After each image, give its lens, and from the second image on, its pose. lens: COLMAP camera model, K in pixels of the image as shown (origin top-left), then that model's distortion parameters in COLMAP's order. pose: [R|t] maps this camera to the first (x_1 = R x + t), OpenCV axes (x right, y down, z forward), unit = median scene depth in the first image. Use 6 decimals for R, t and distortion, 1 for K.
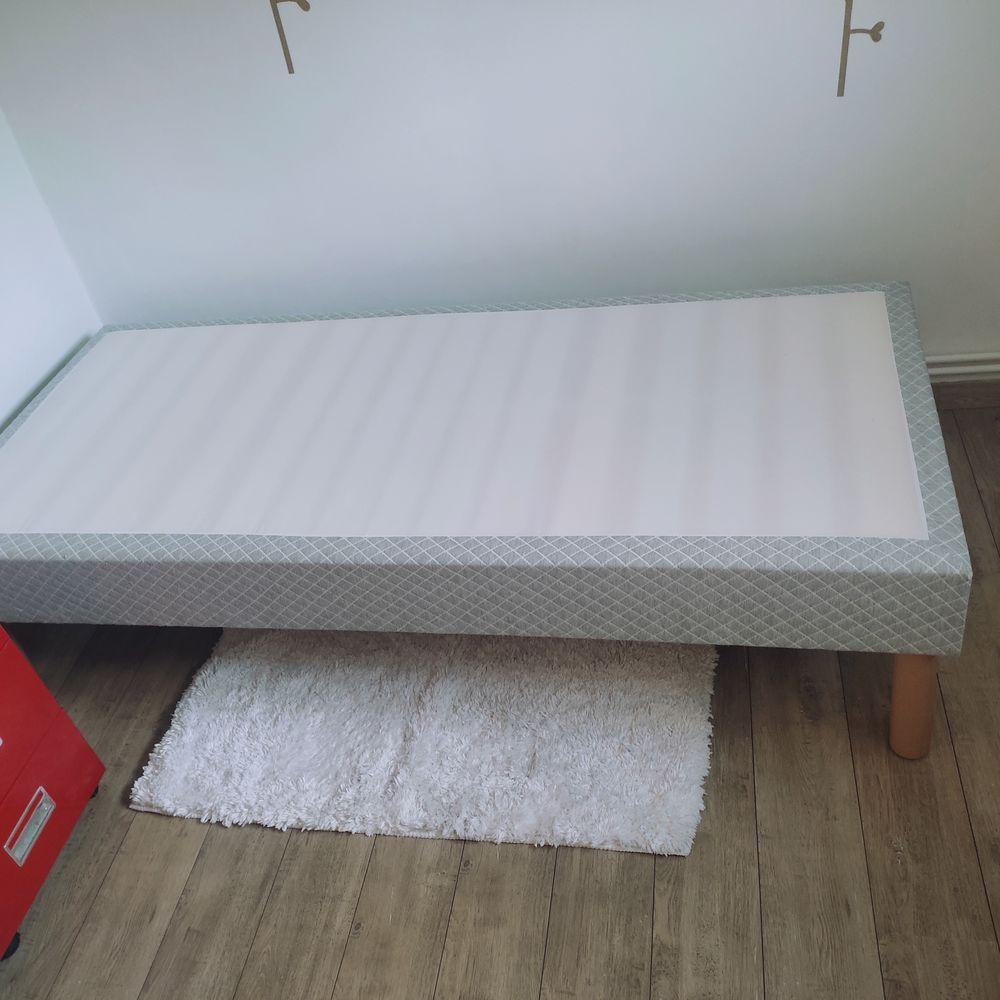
lens RADIAL K [[948.0, 0, 522.1], [0, 948.0, 500.1], [0, 0, 1]] dist [0.054564, -0.066464]
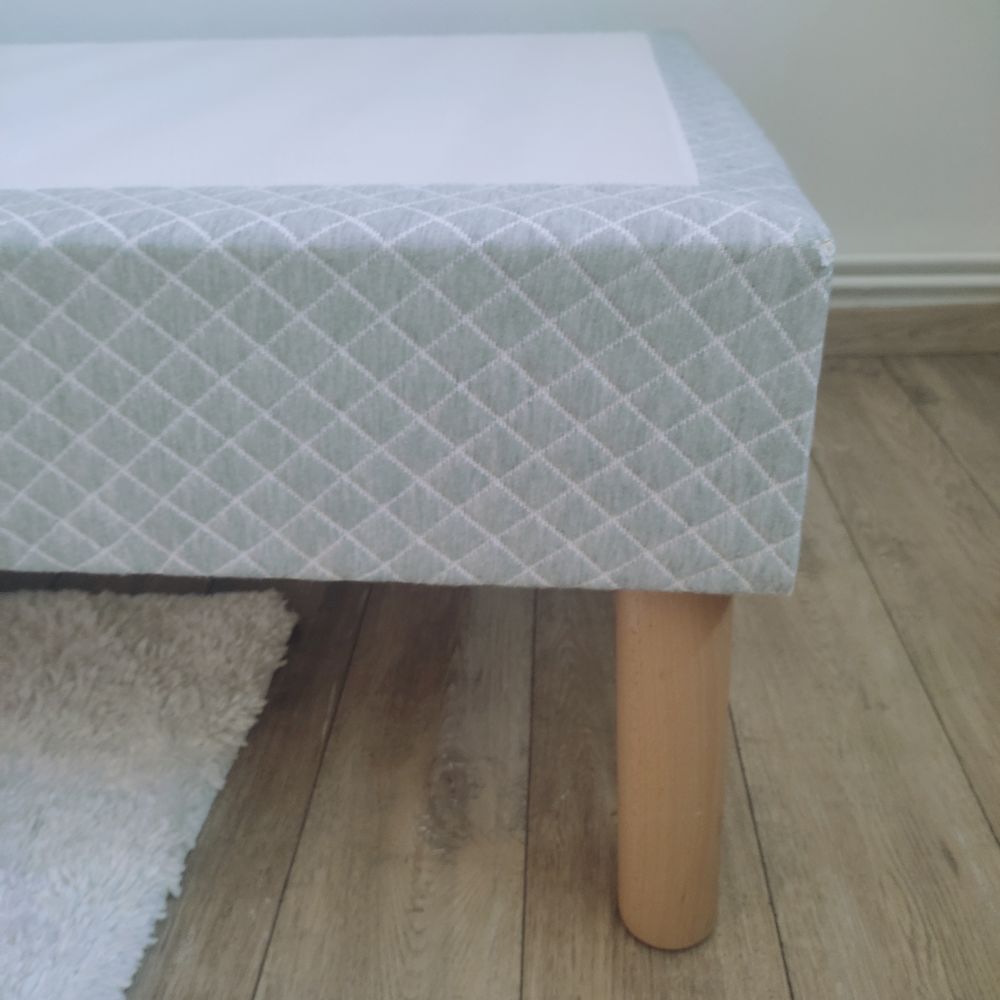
lens RADIAL K [[1018.2, 0, 518.5], [0, 1018.2, 468.3], [0, 0, 1]] dist [0.042786, -0.038207]
pose [[0.981208, 0.075965, 0.177372, 0.260314], [-0.040356, 0.979704, -0.196344, 0.165593], [-0.188687, 0.185497, 0.964359, 0.582571]]
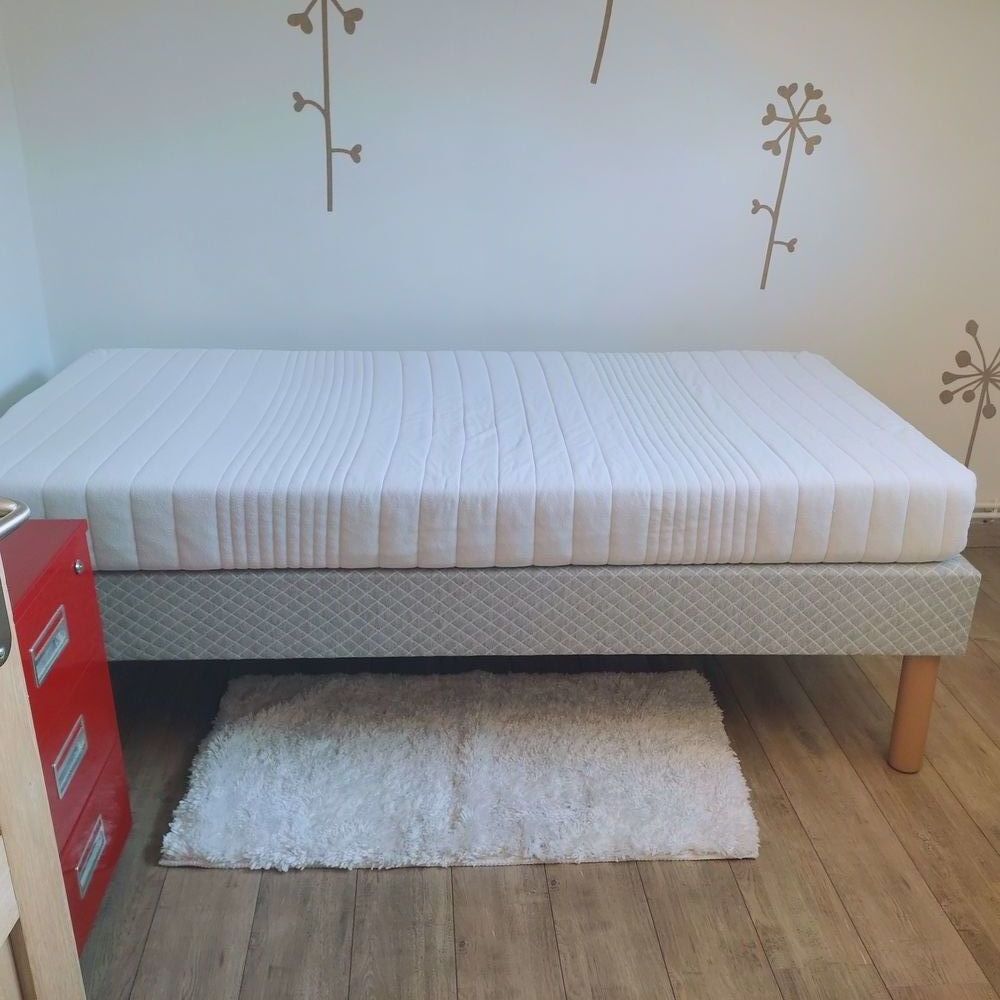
lens RADIAL K [[985.4, 0, 497.5], [0, 985.4, 474.7], [0, 0, 1]] dist [0.013901, 0.006505]
pose [[0.956258, 0.089398, 0.278529, -0.447715], [0.000371, 0.951785, -0.306765, 0.289489], [-0.292524, 0.293450, 0.910119, -0.071143]]
